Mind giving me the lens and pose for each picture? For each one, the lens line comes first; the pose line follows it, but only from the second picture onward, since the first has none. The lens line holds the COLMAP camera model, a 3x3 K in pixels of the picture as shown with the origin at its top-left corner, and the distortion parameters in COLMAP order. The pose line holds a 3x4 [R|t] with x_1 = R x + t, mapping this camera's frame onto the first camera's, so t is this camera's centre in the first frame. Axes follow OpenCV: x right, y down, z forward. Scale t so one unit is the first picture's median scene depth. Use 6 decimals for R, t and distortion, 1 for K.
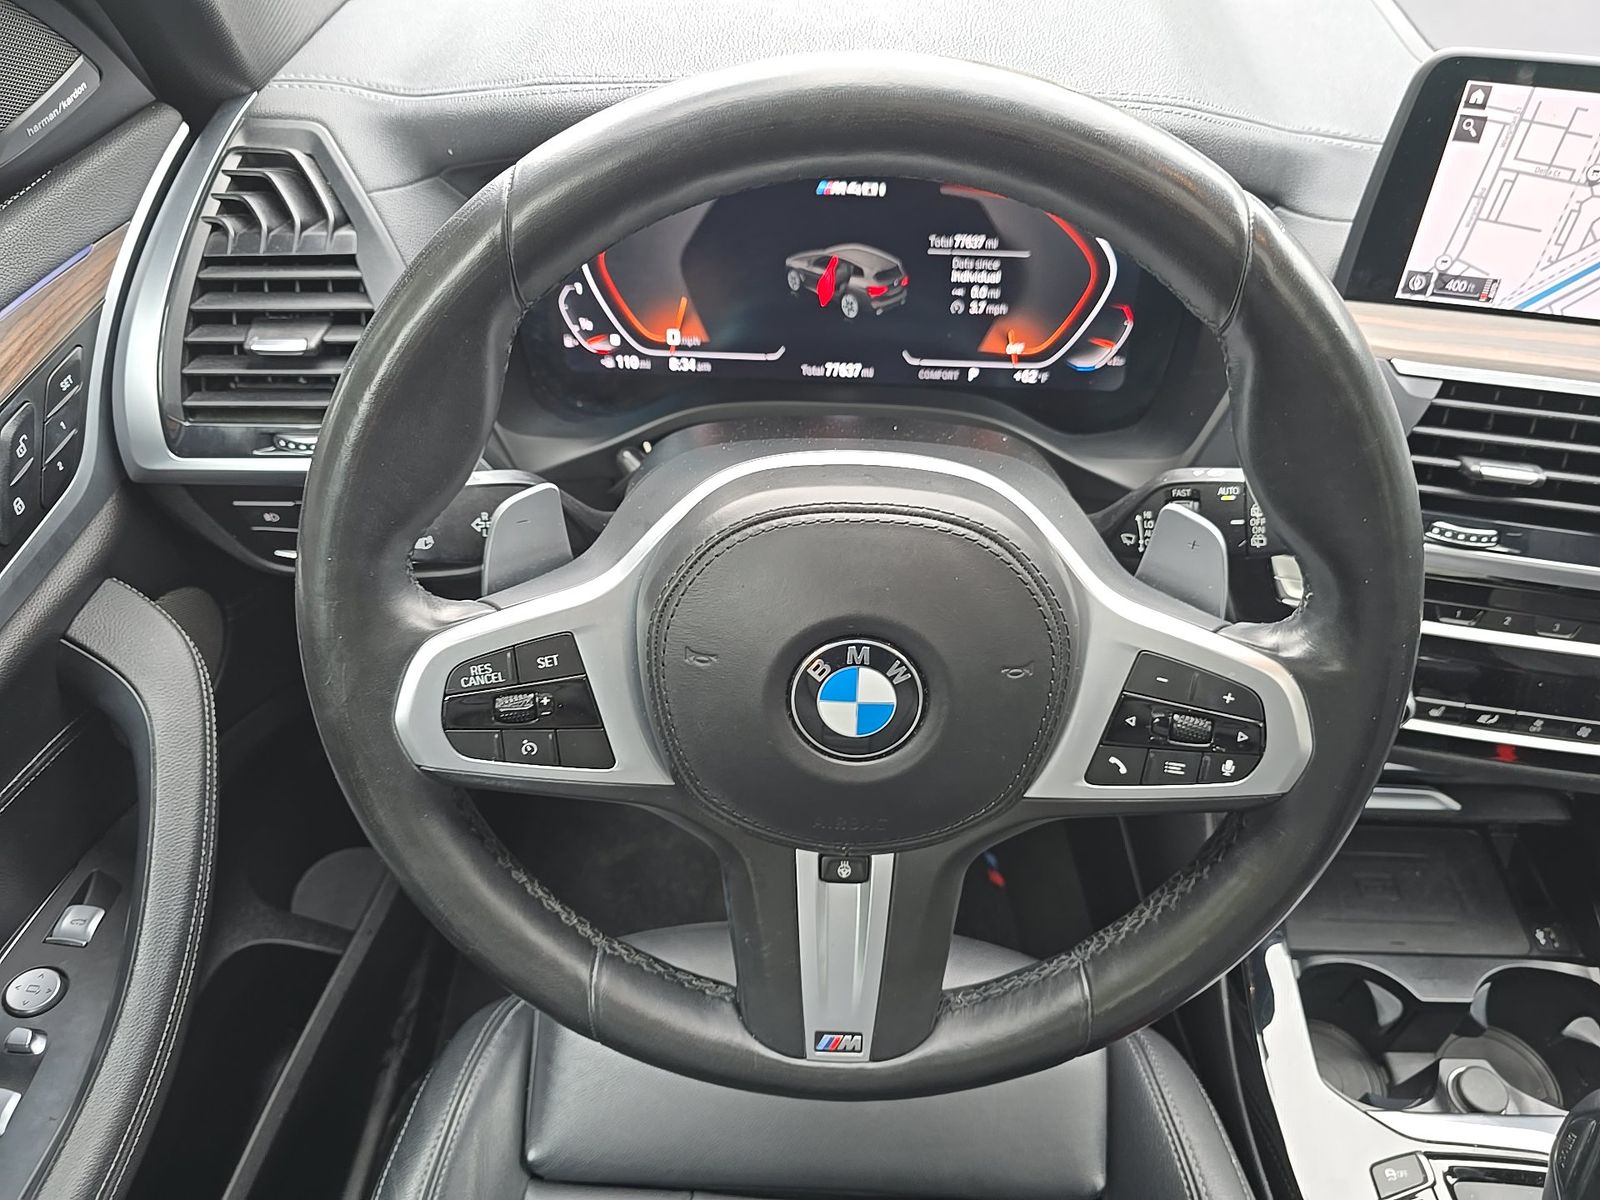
lens RADIAL K [[1083.4, 0, 788.4], [0, 1083.4, 595.1], [0, 0, 1]] dist [0.029832, -0.032916]
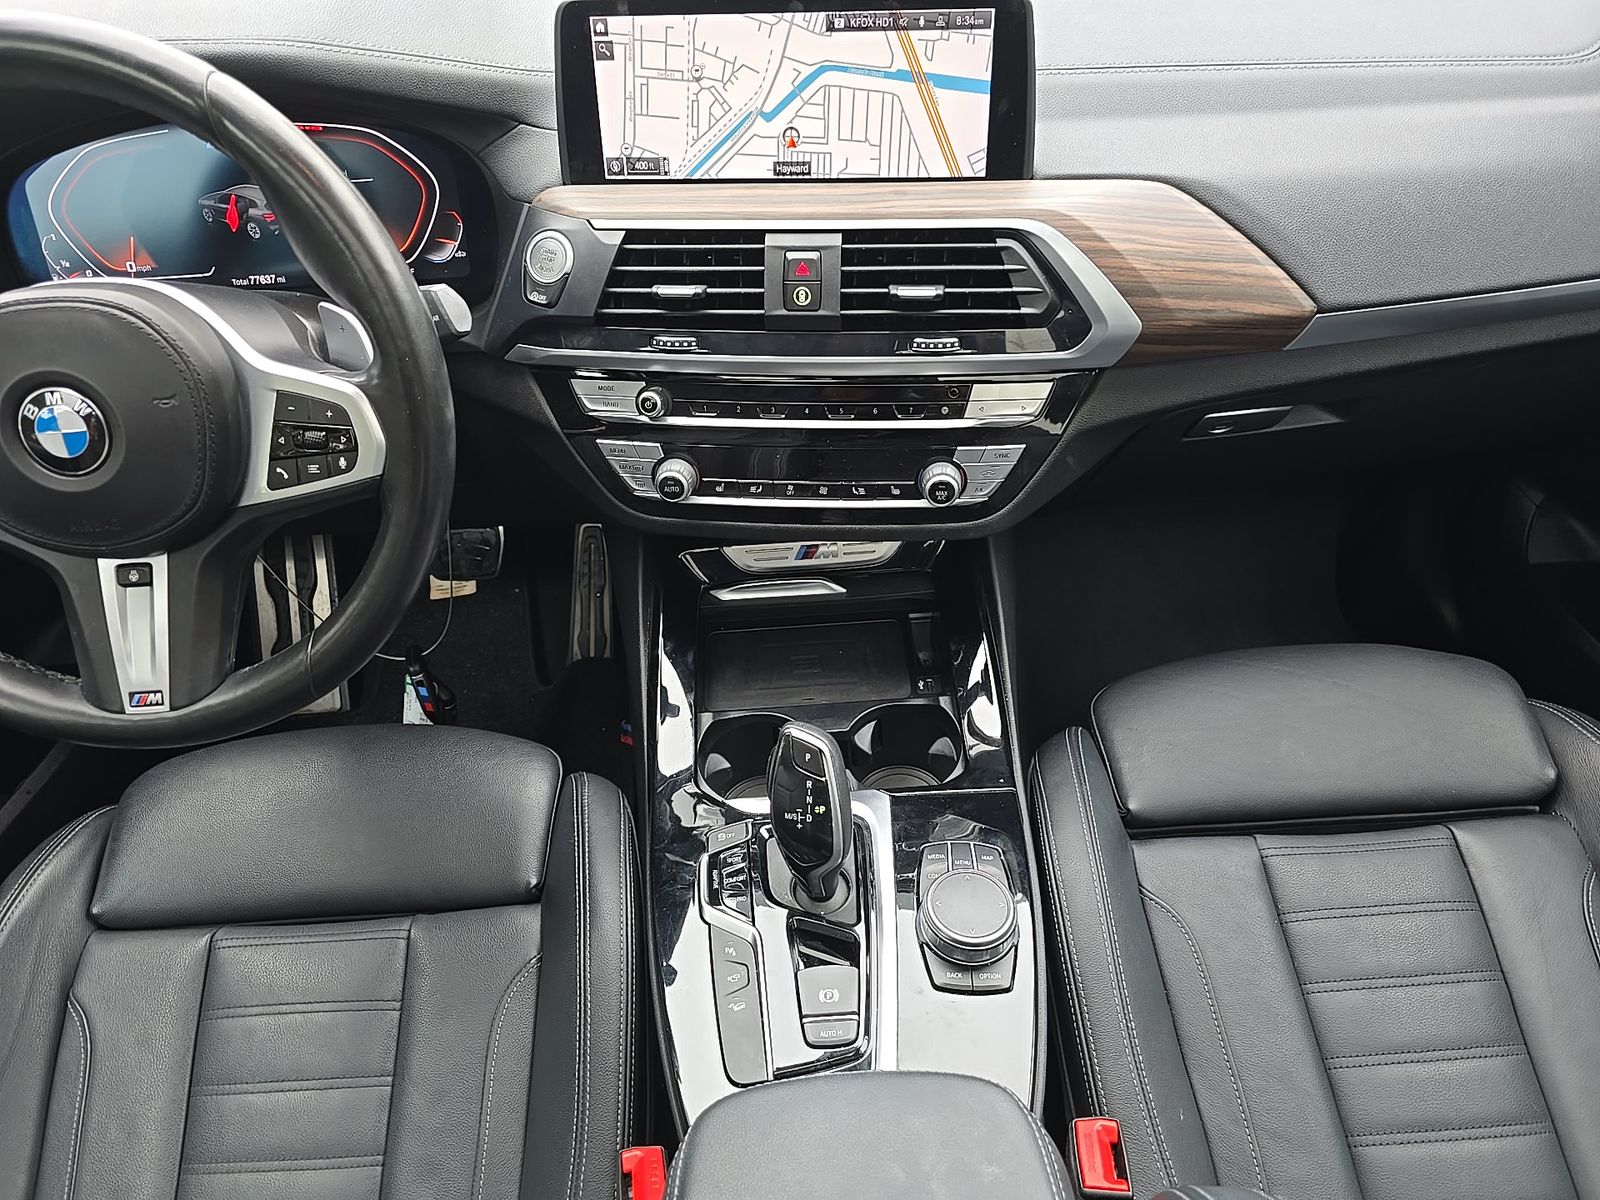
lens RADIAL K [[1083.4, 0, 800.4], [0, 1083.4, 612.5], [0, 0, 1]] dist [0.029832, -0.032916]
pose [[0.995208, -0.097676, 0.004477, 0.766971], [0.097779, 0.994162, -0.045627, 0.376517], [0.000006, 0.045846, 0.998949, -0.374218]]
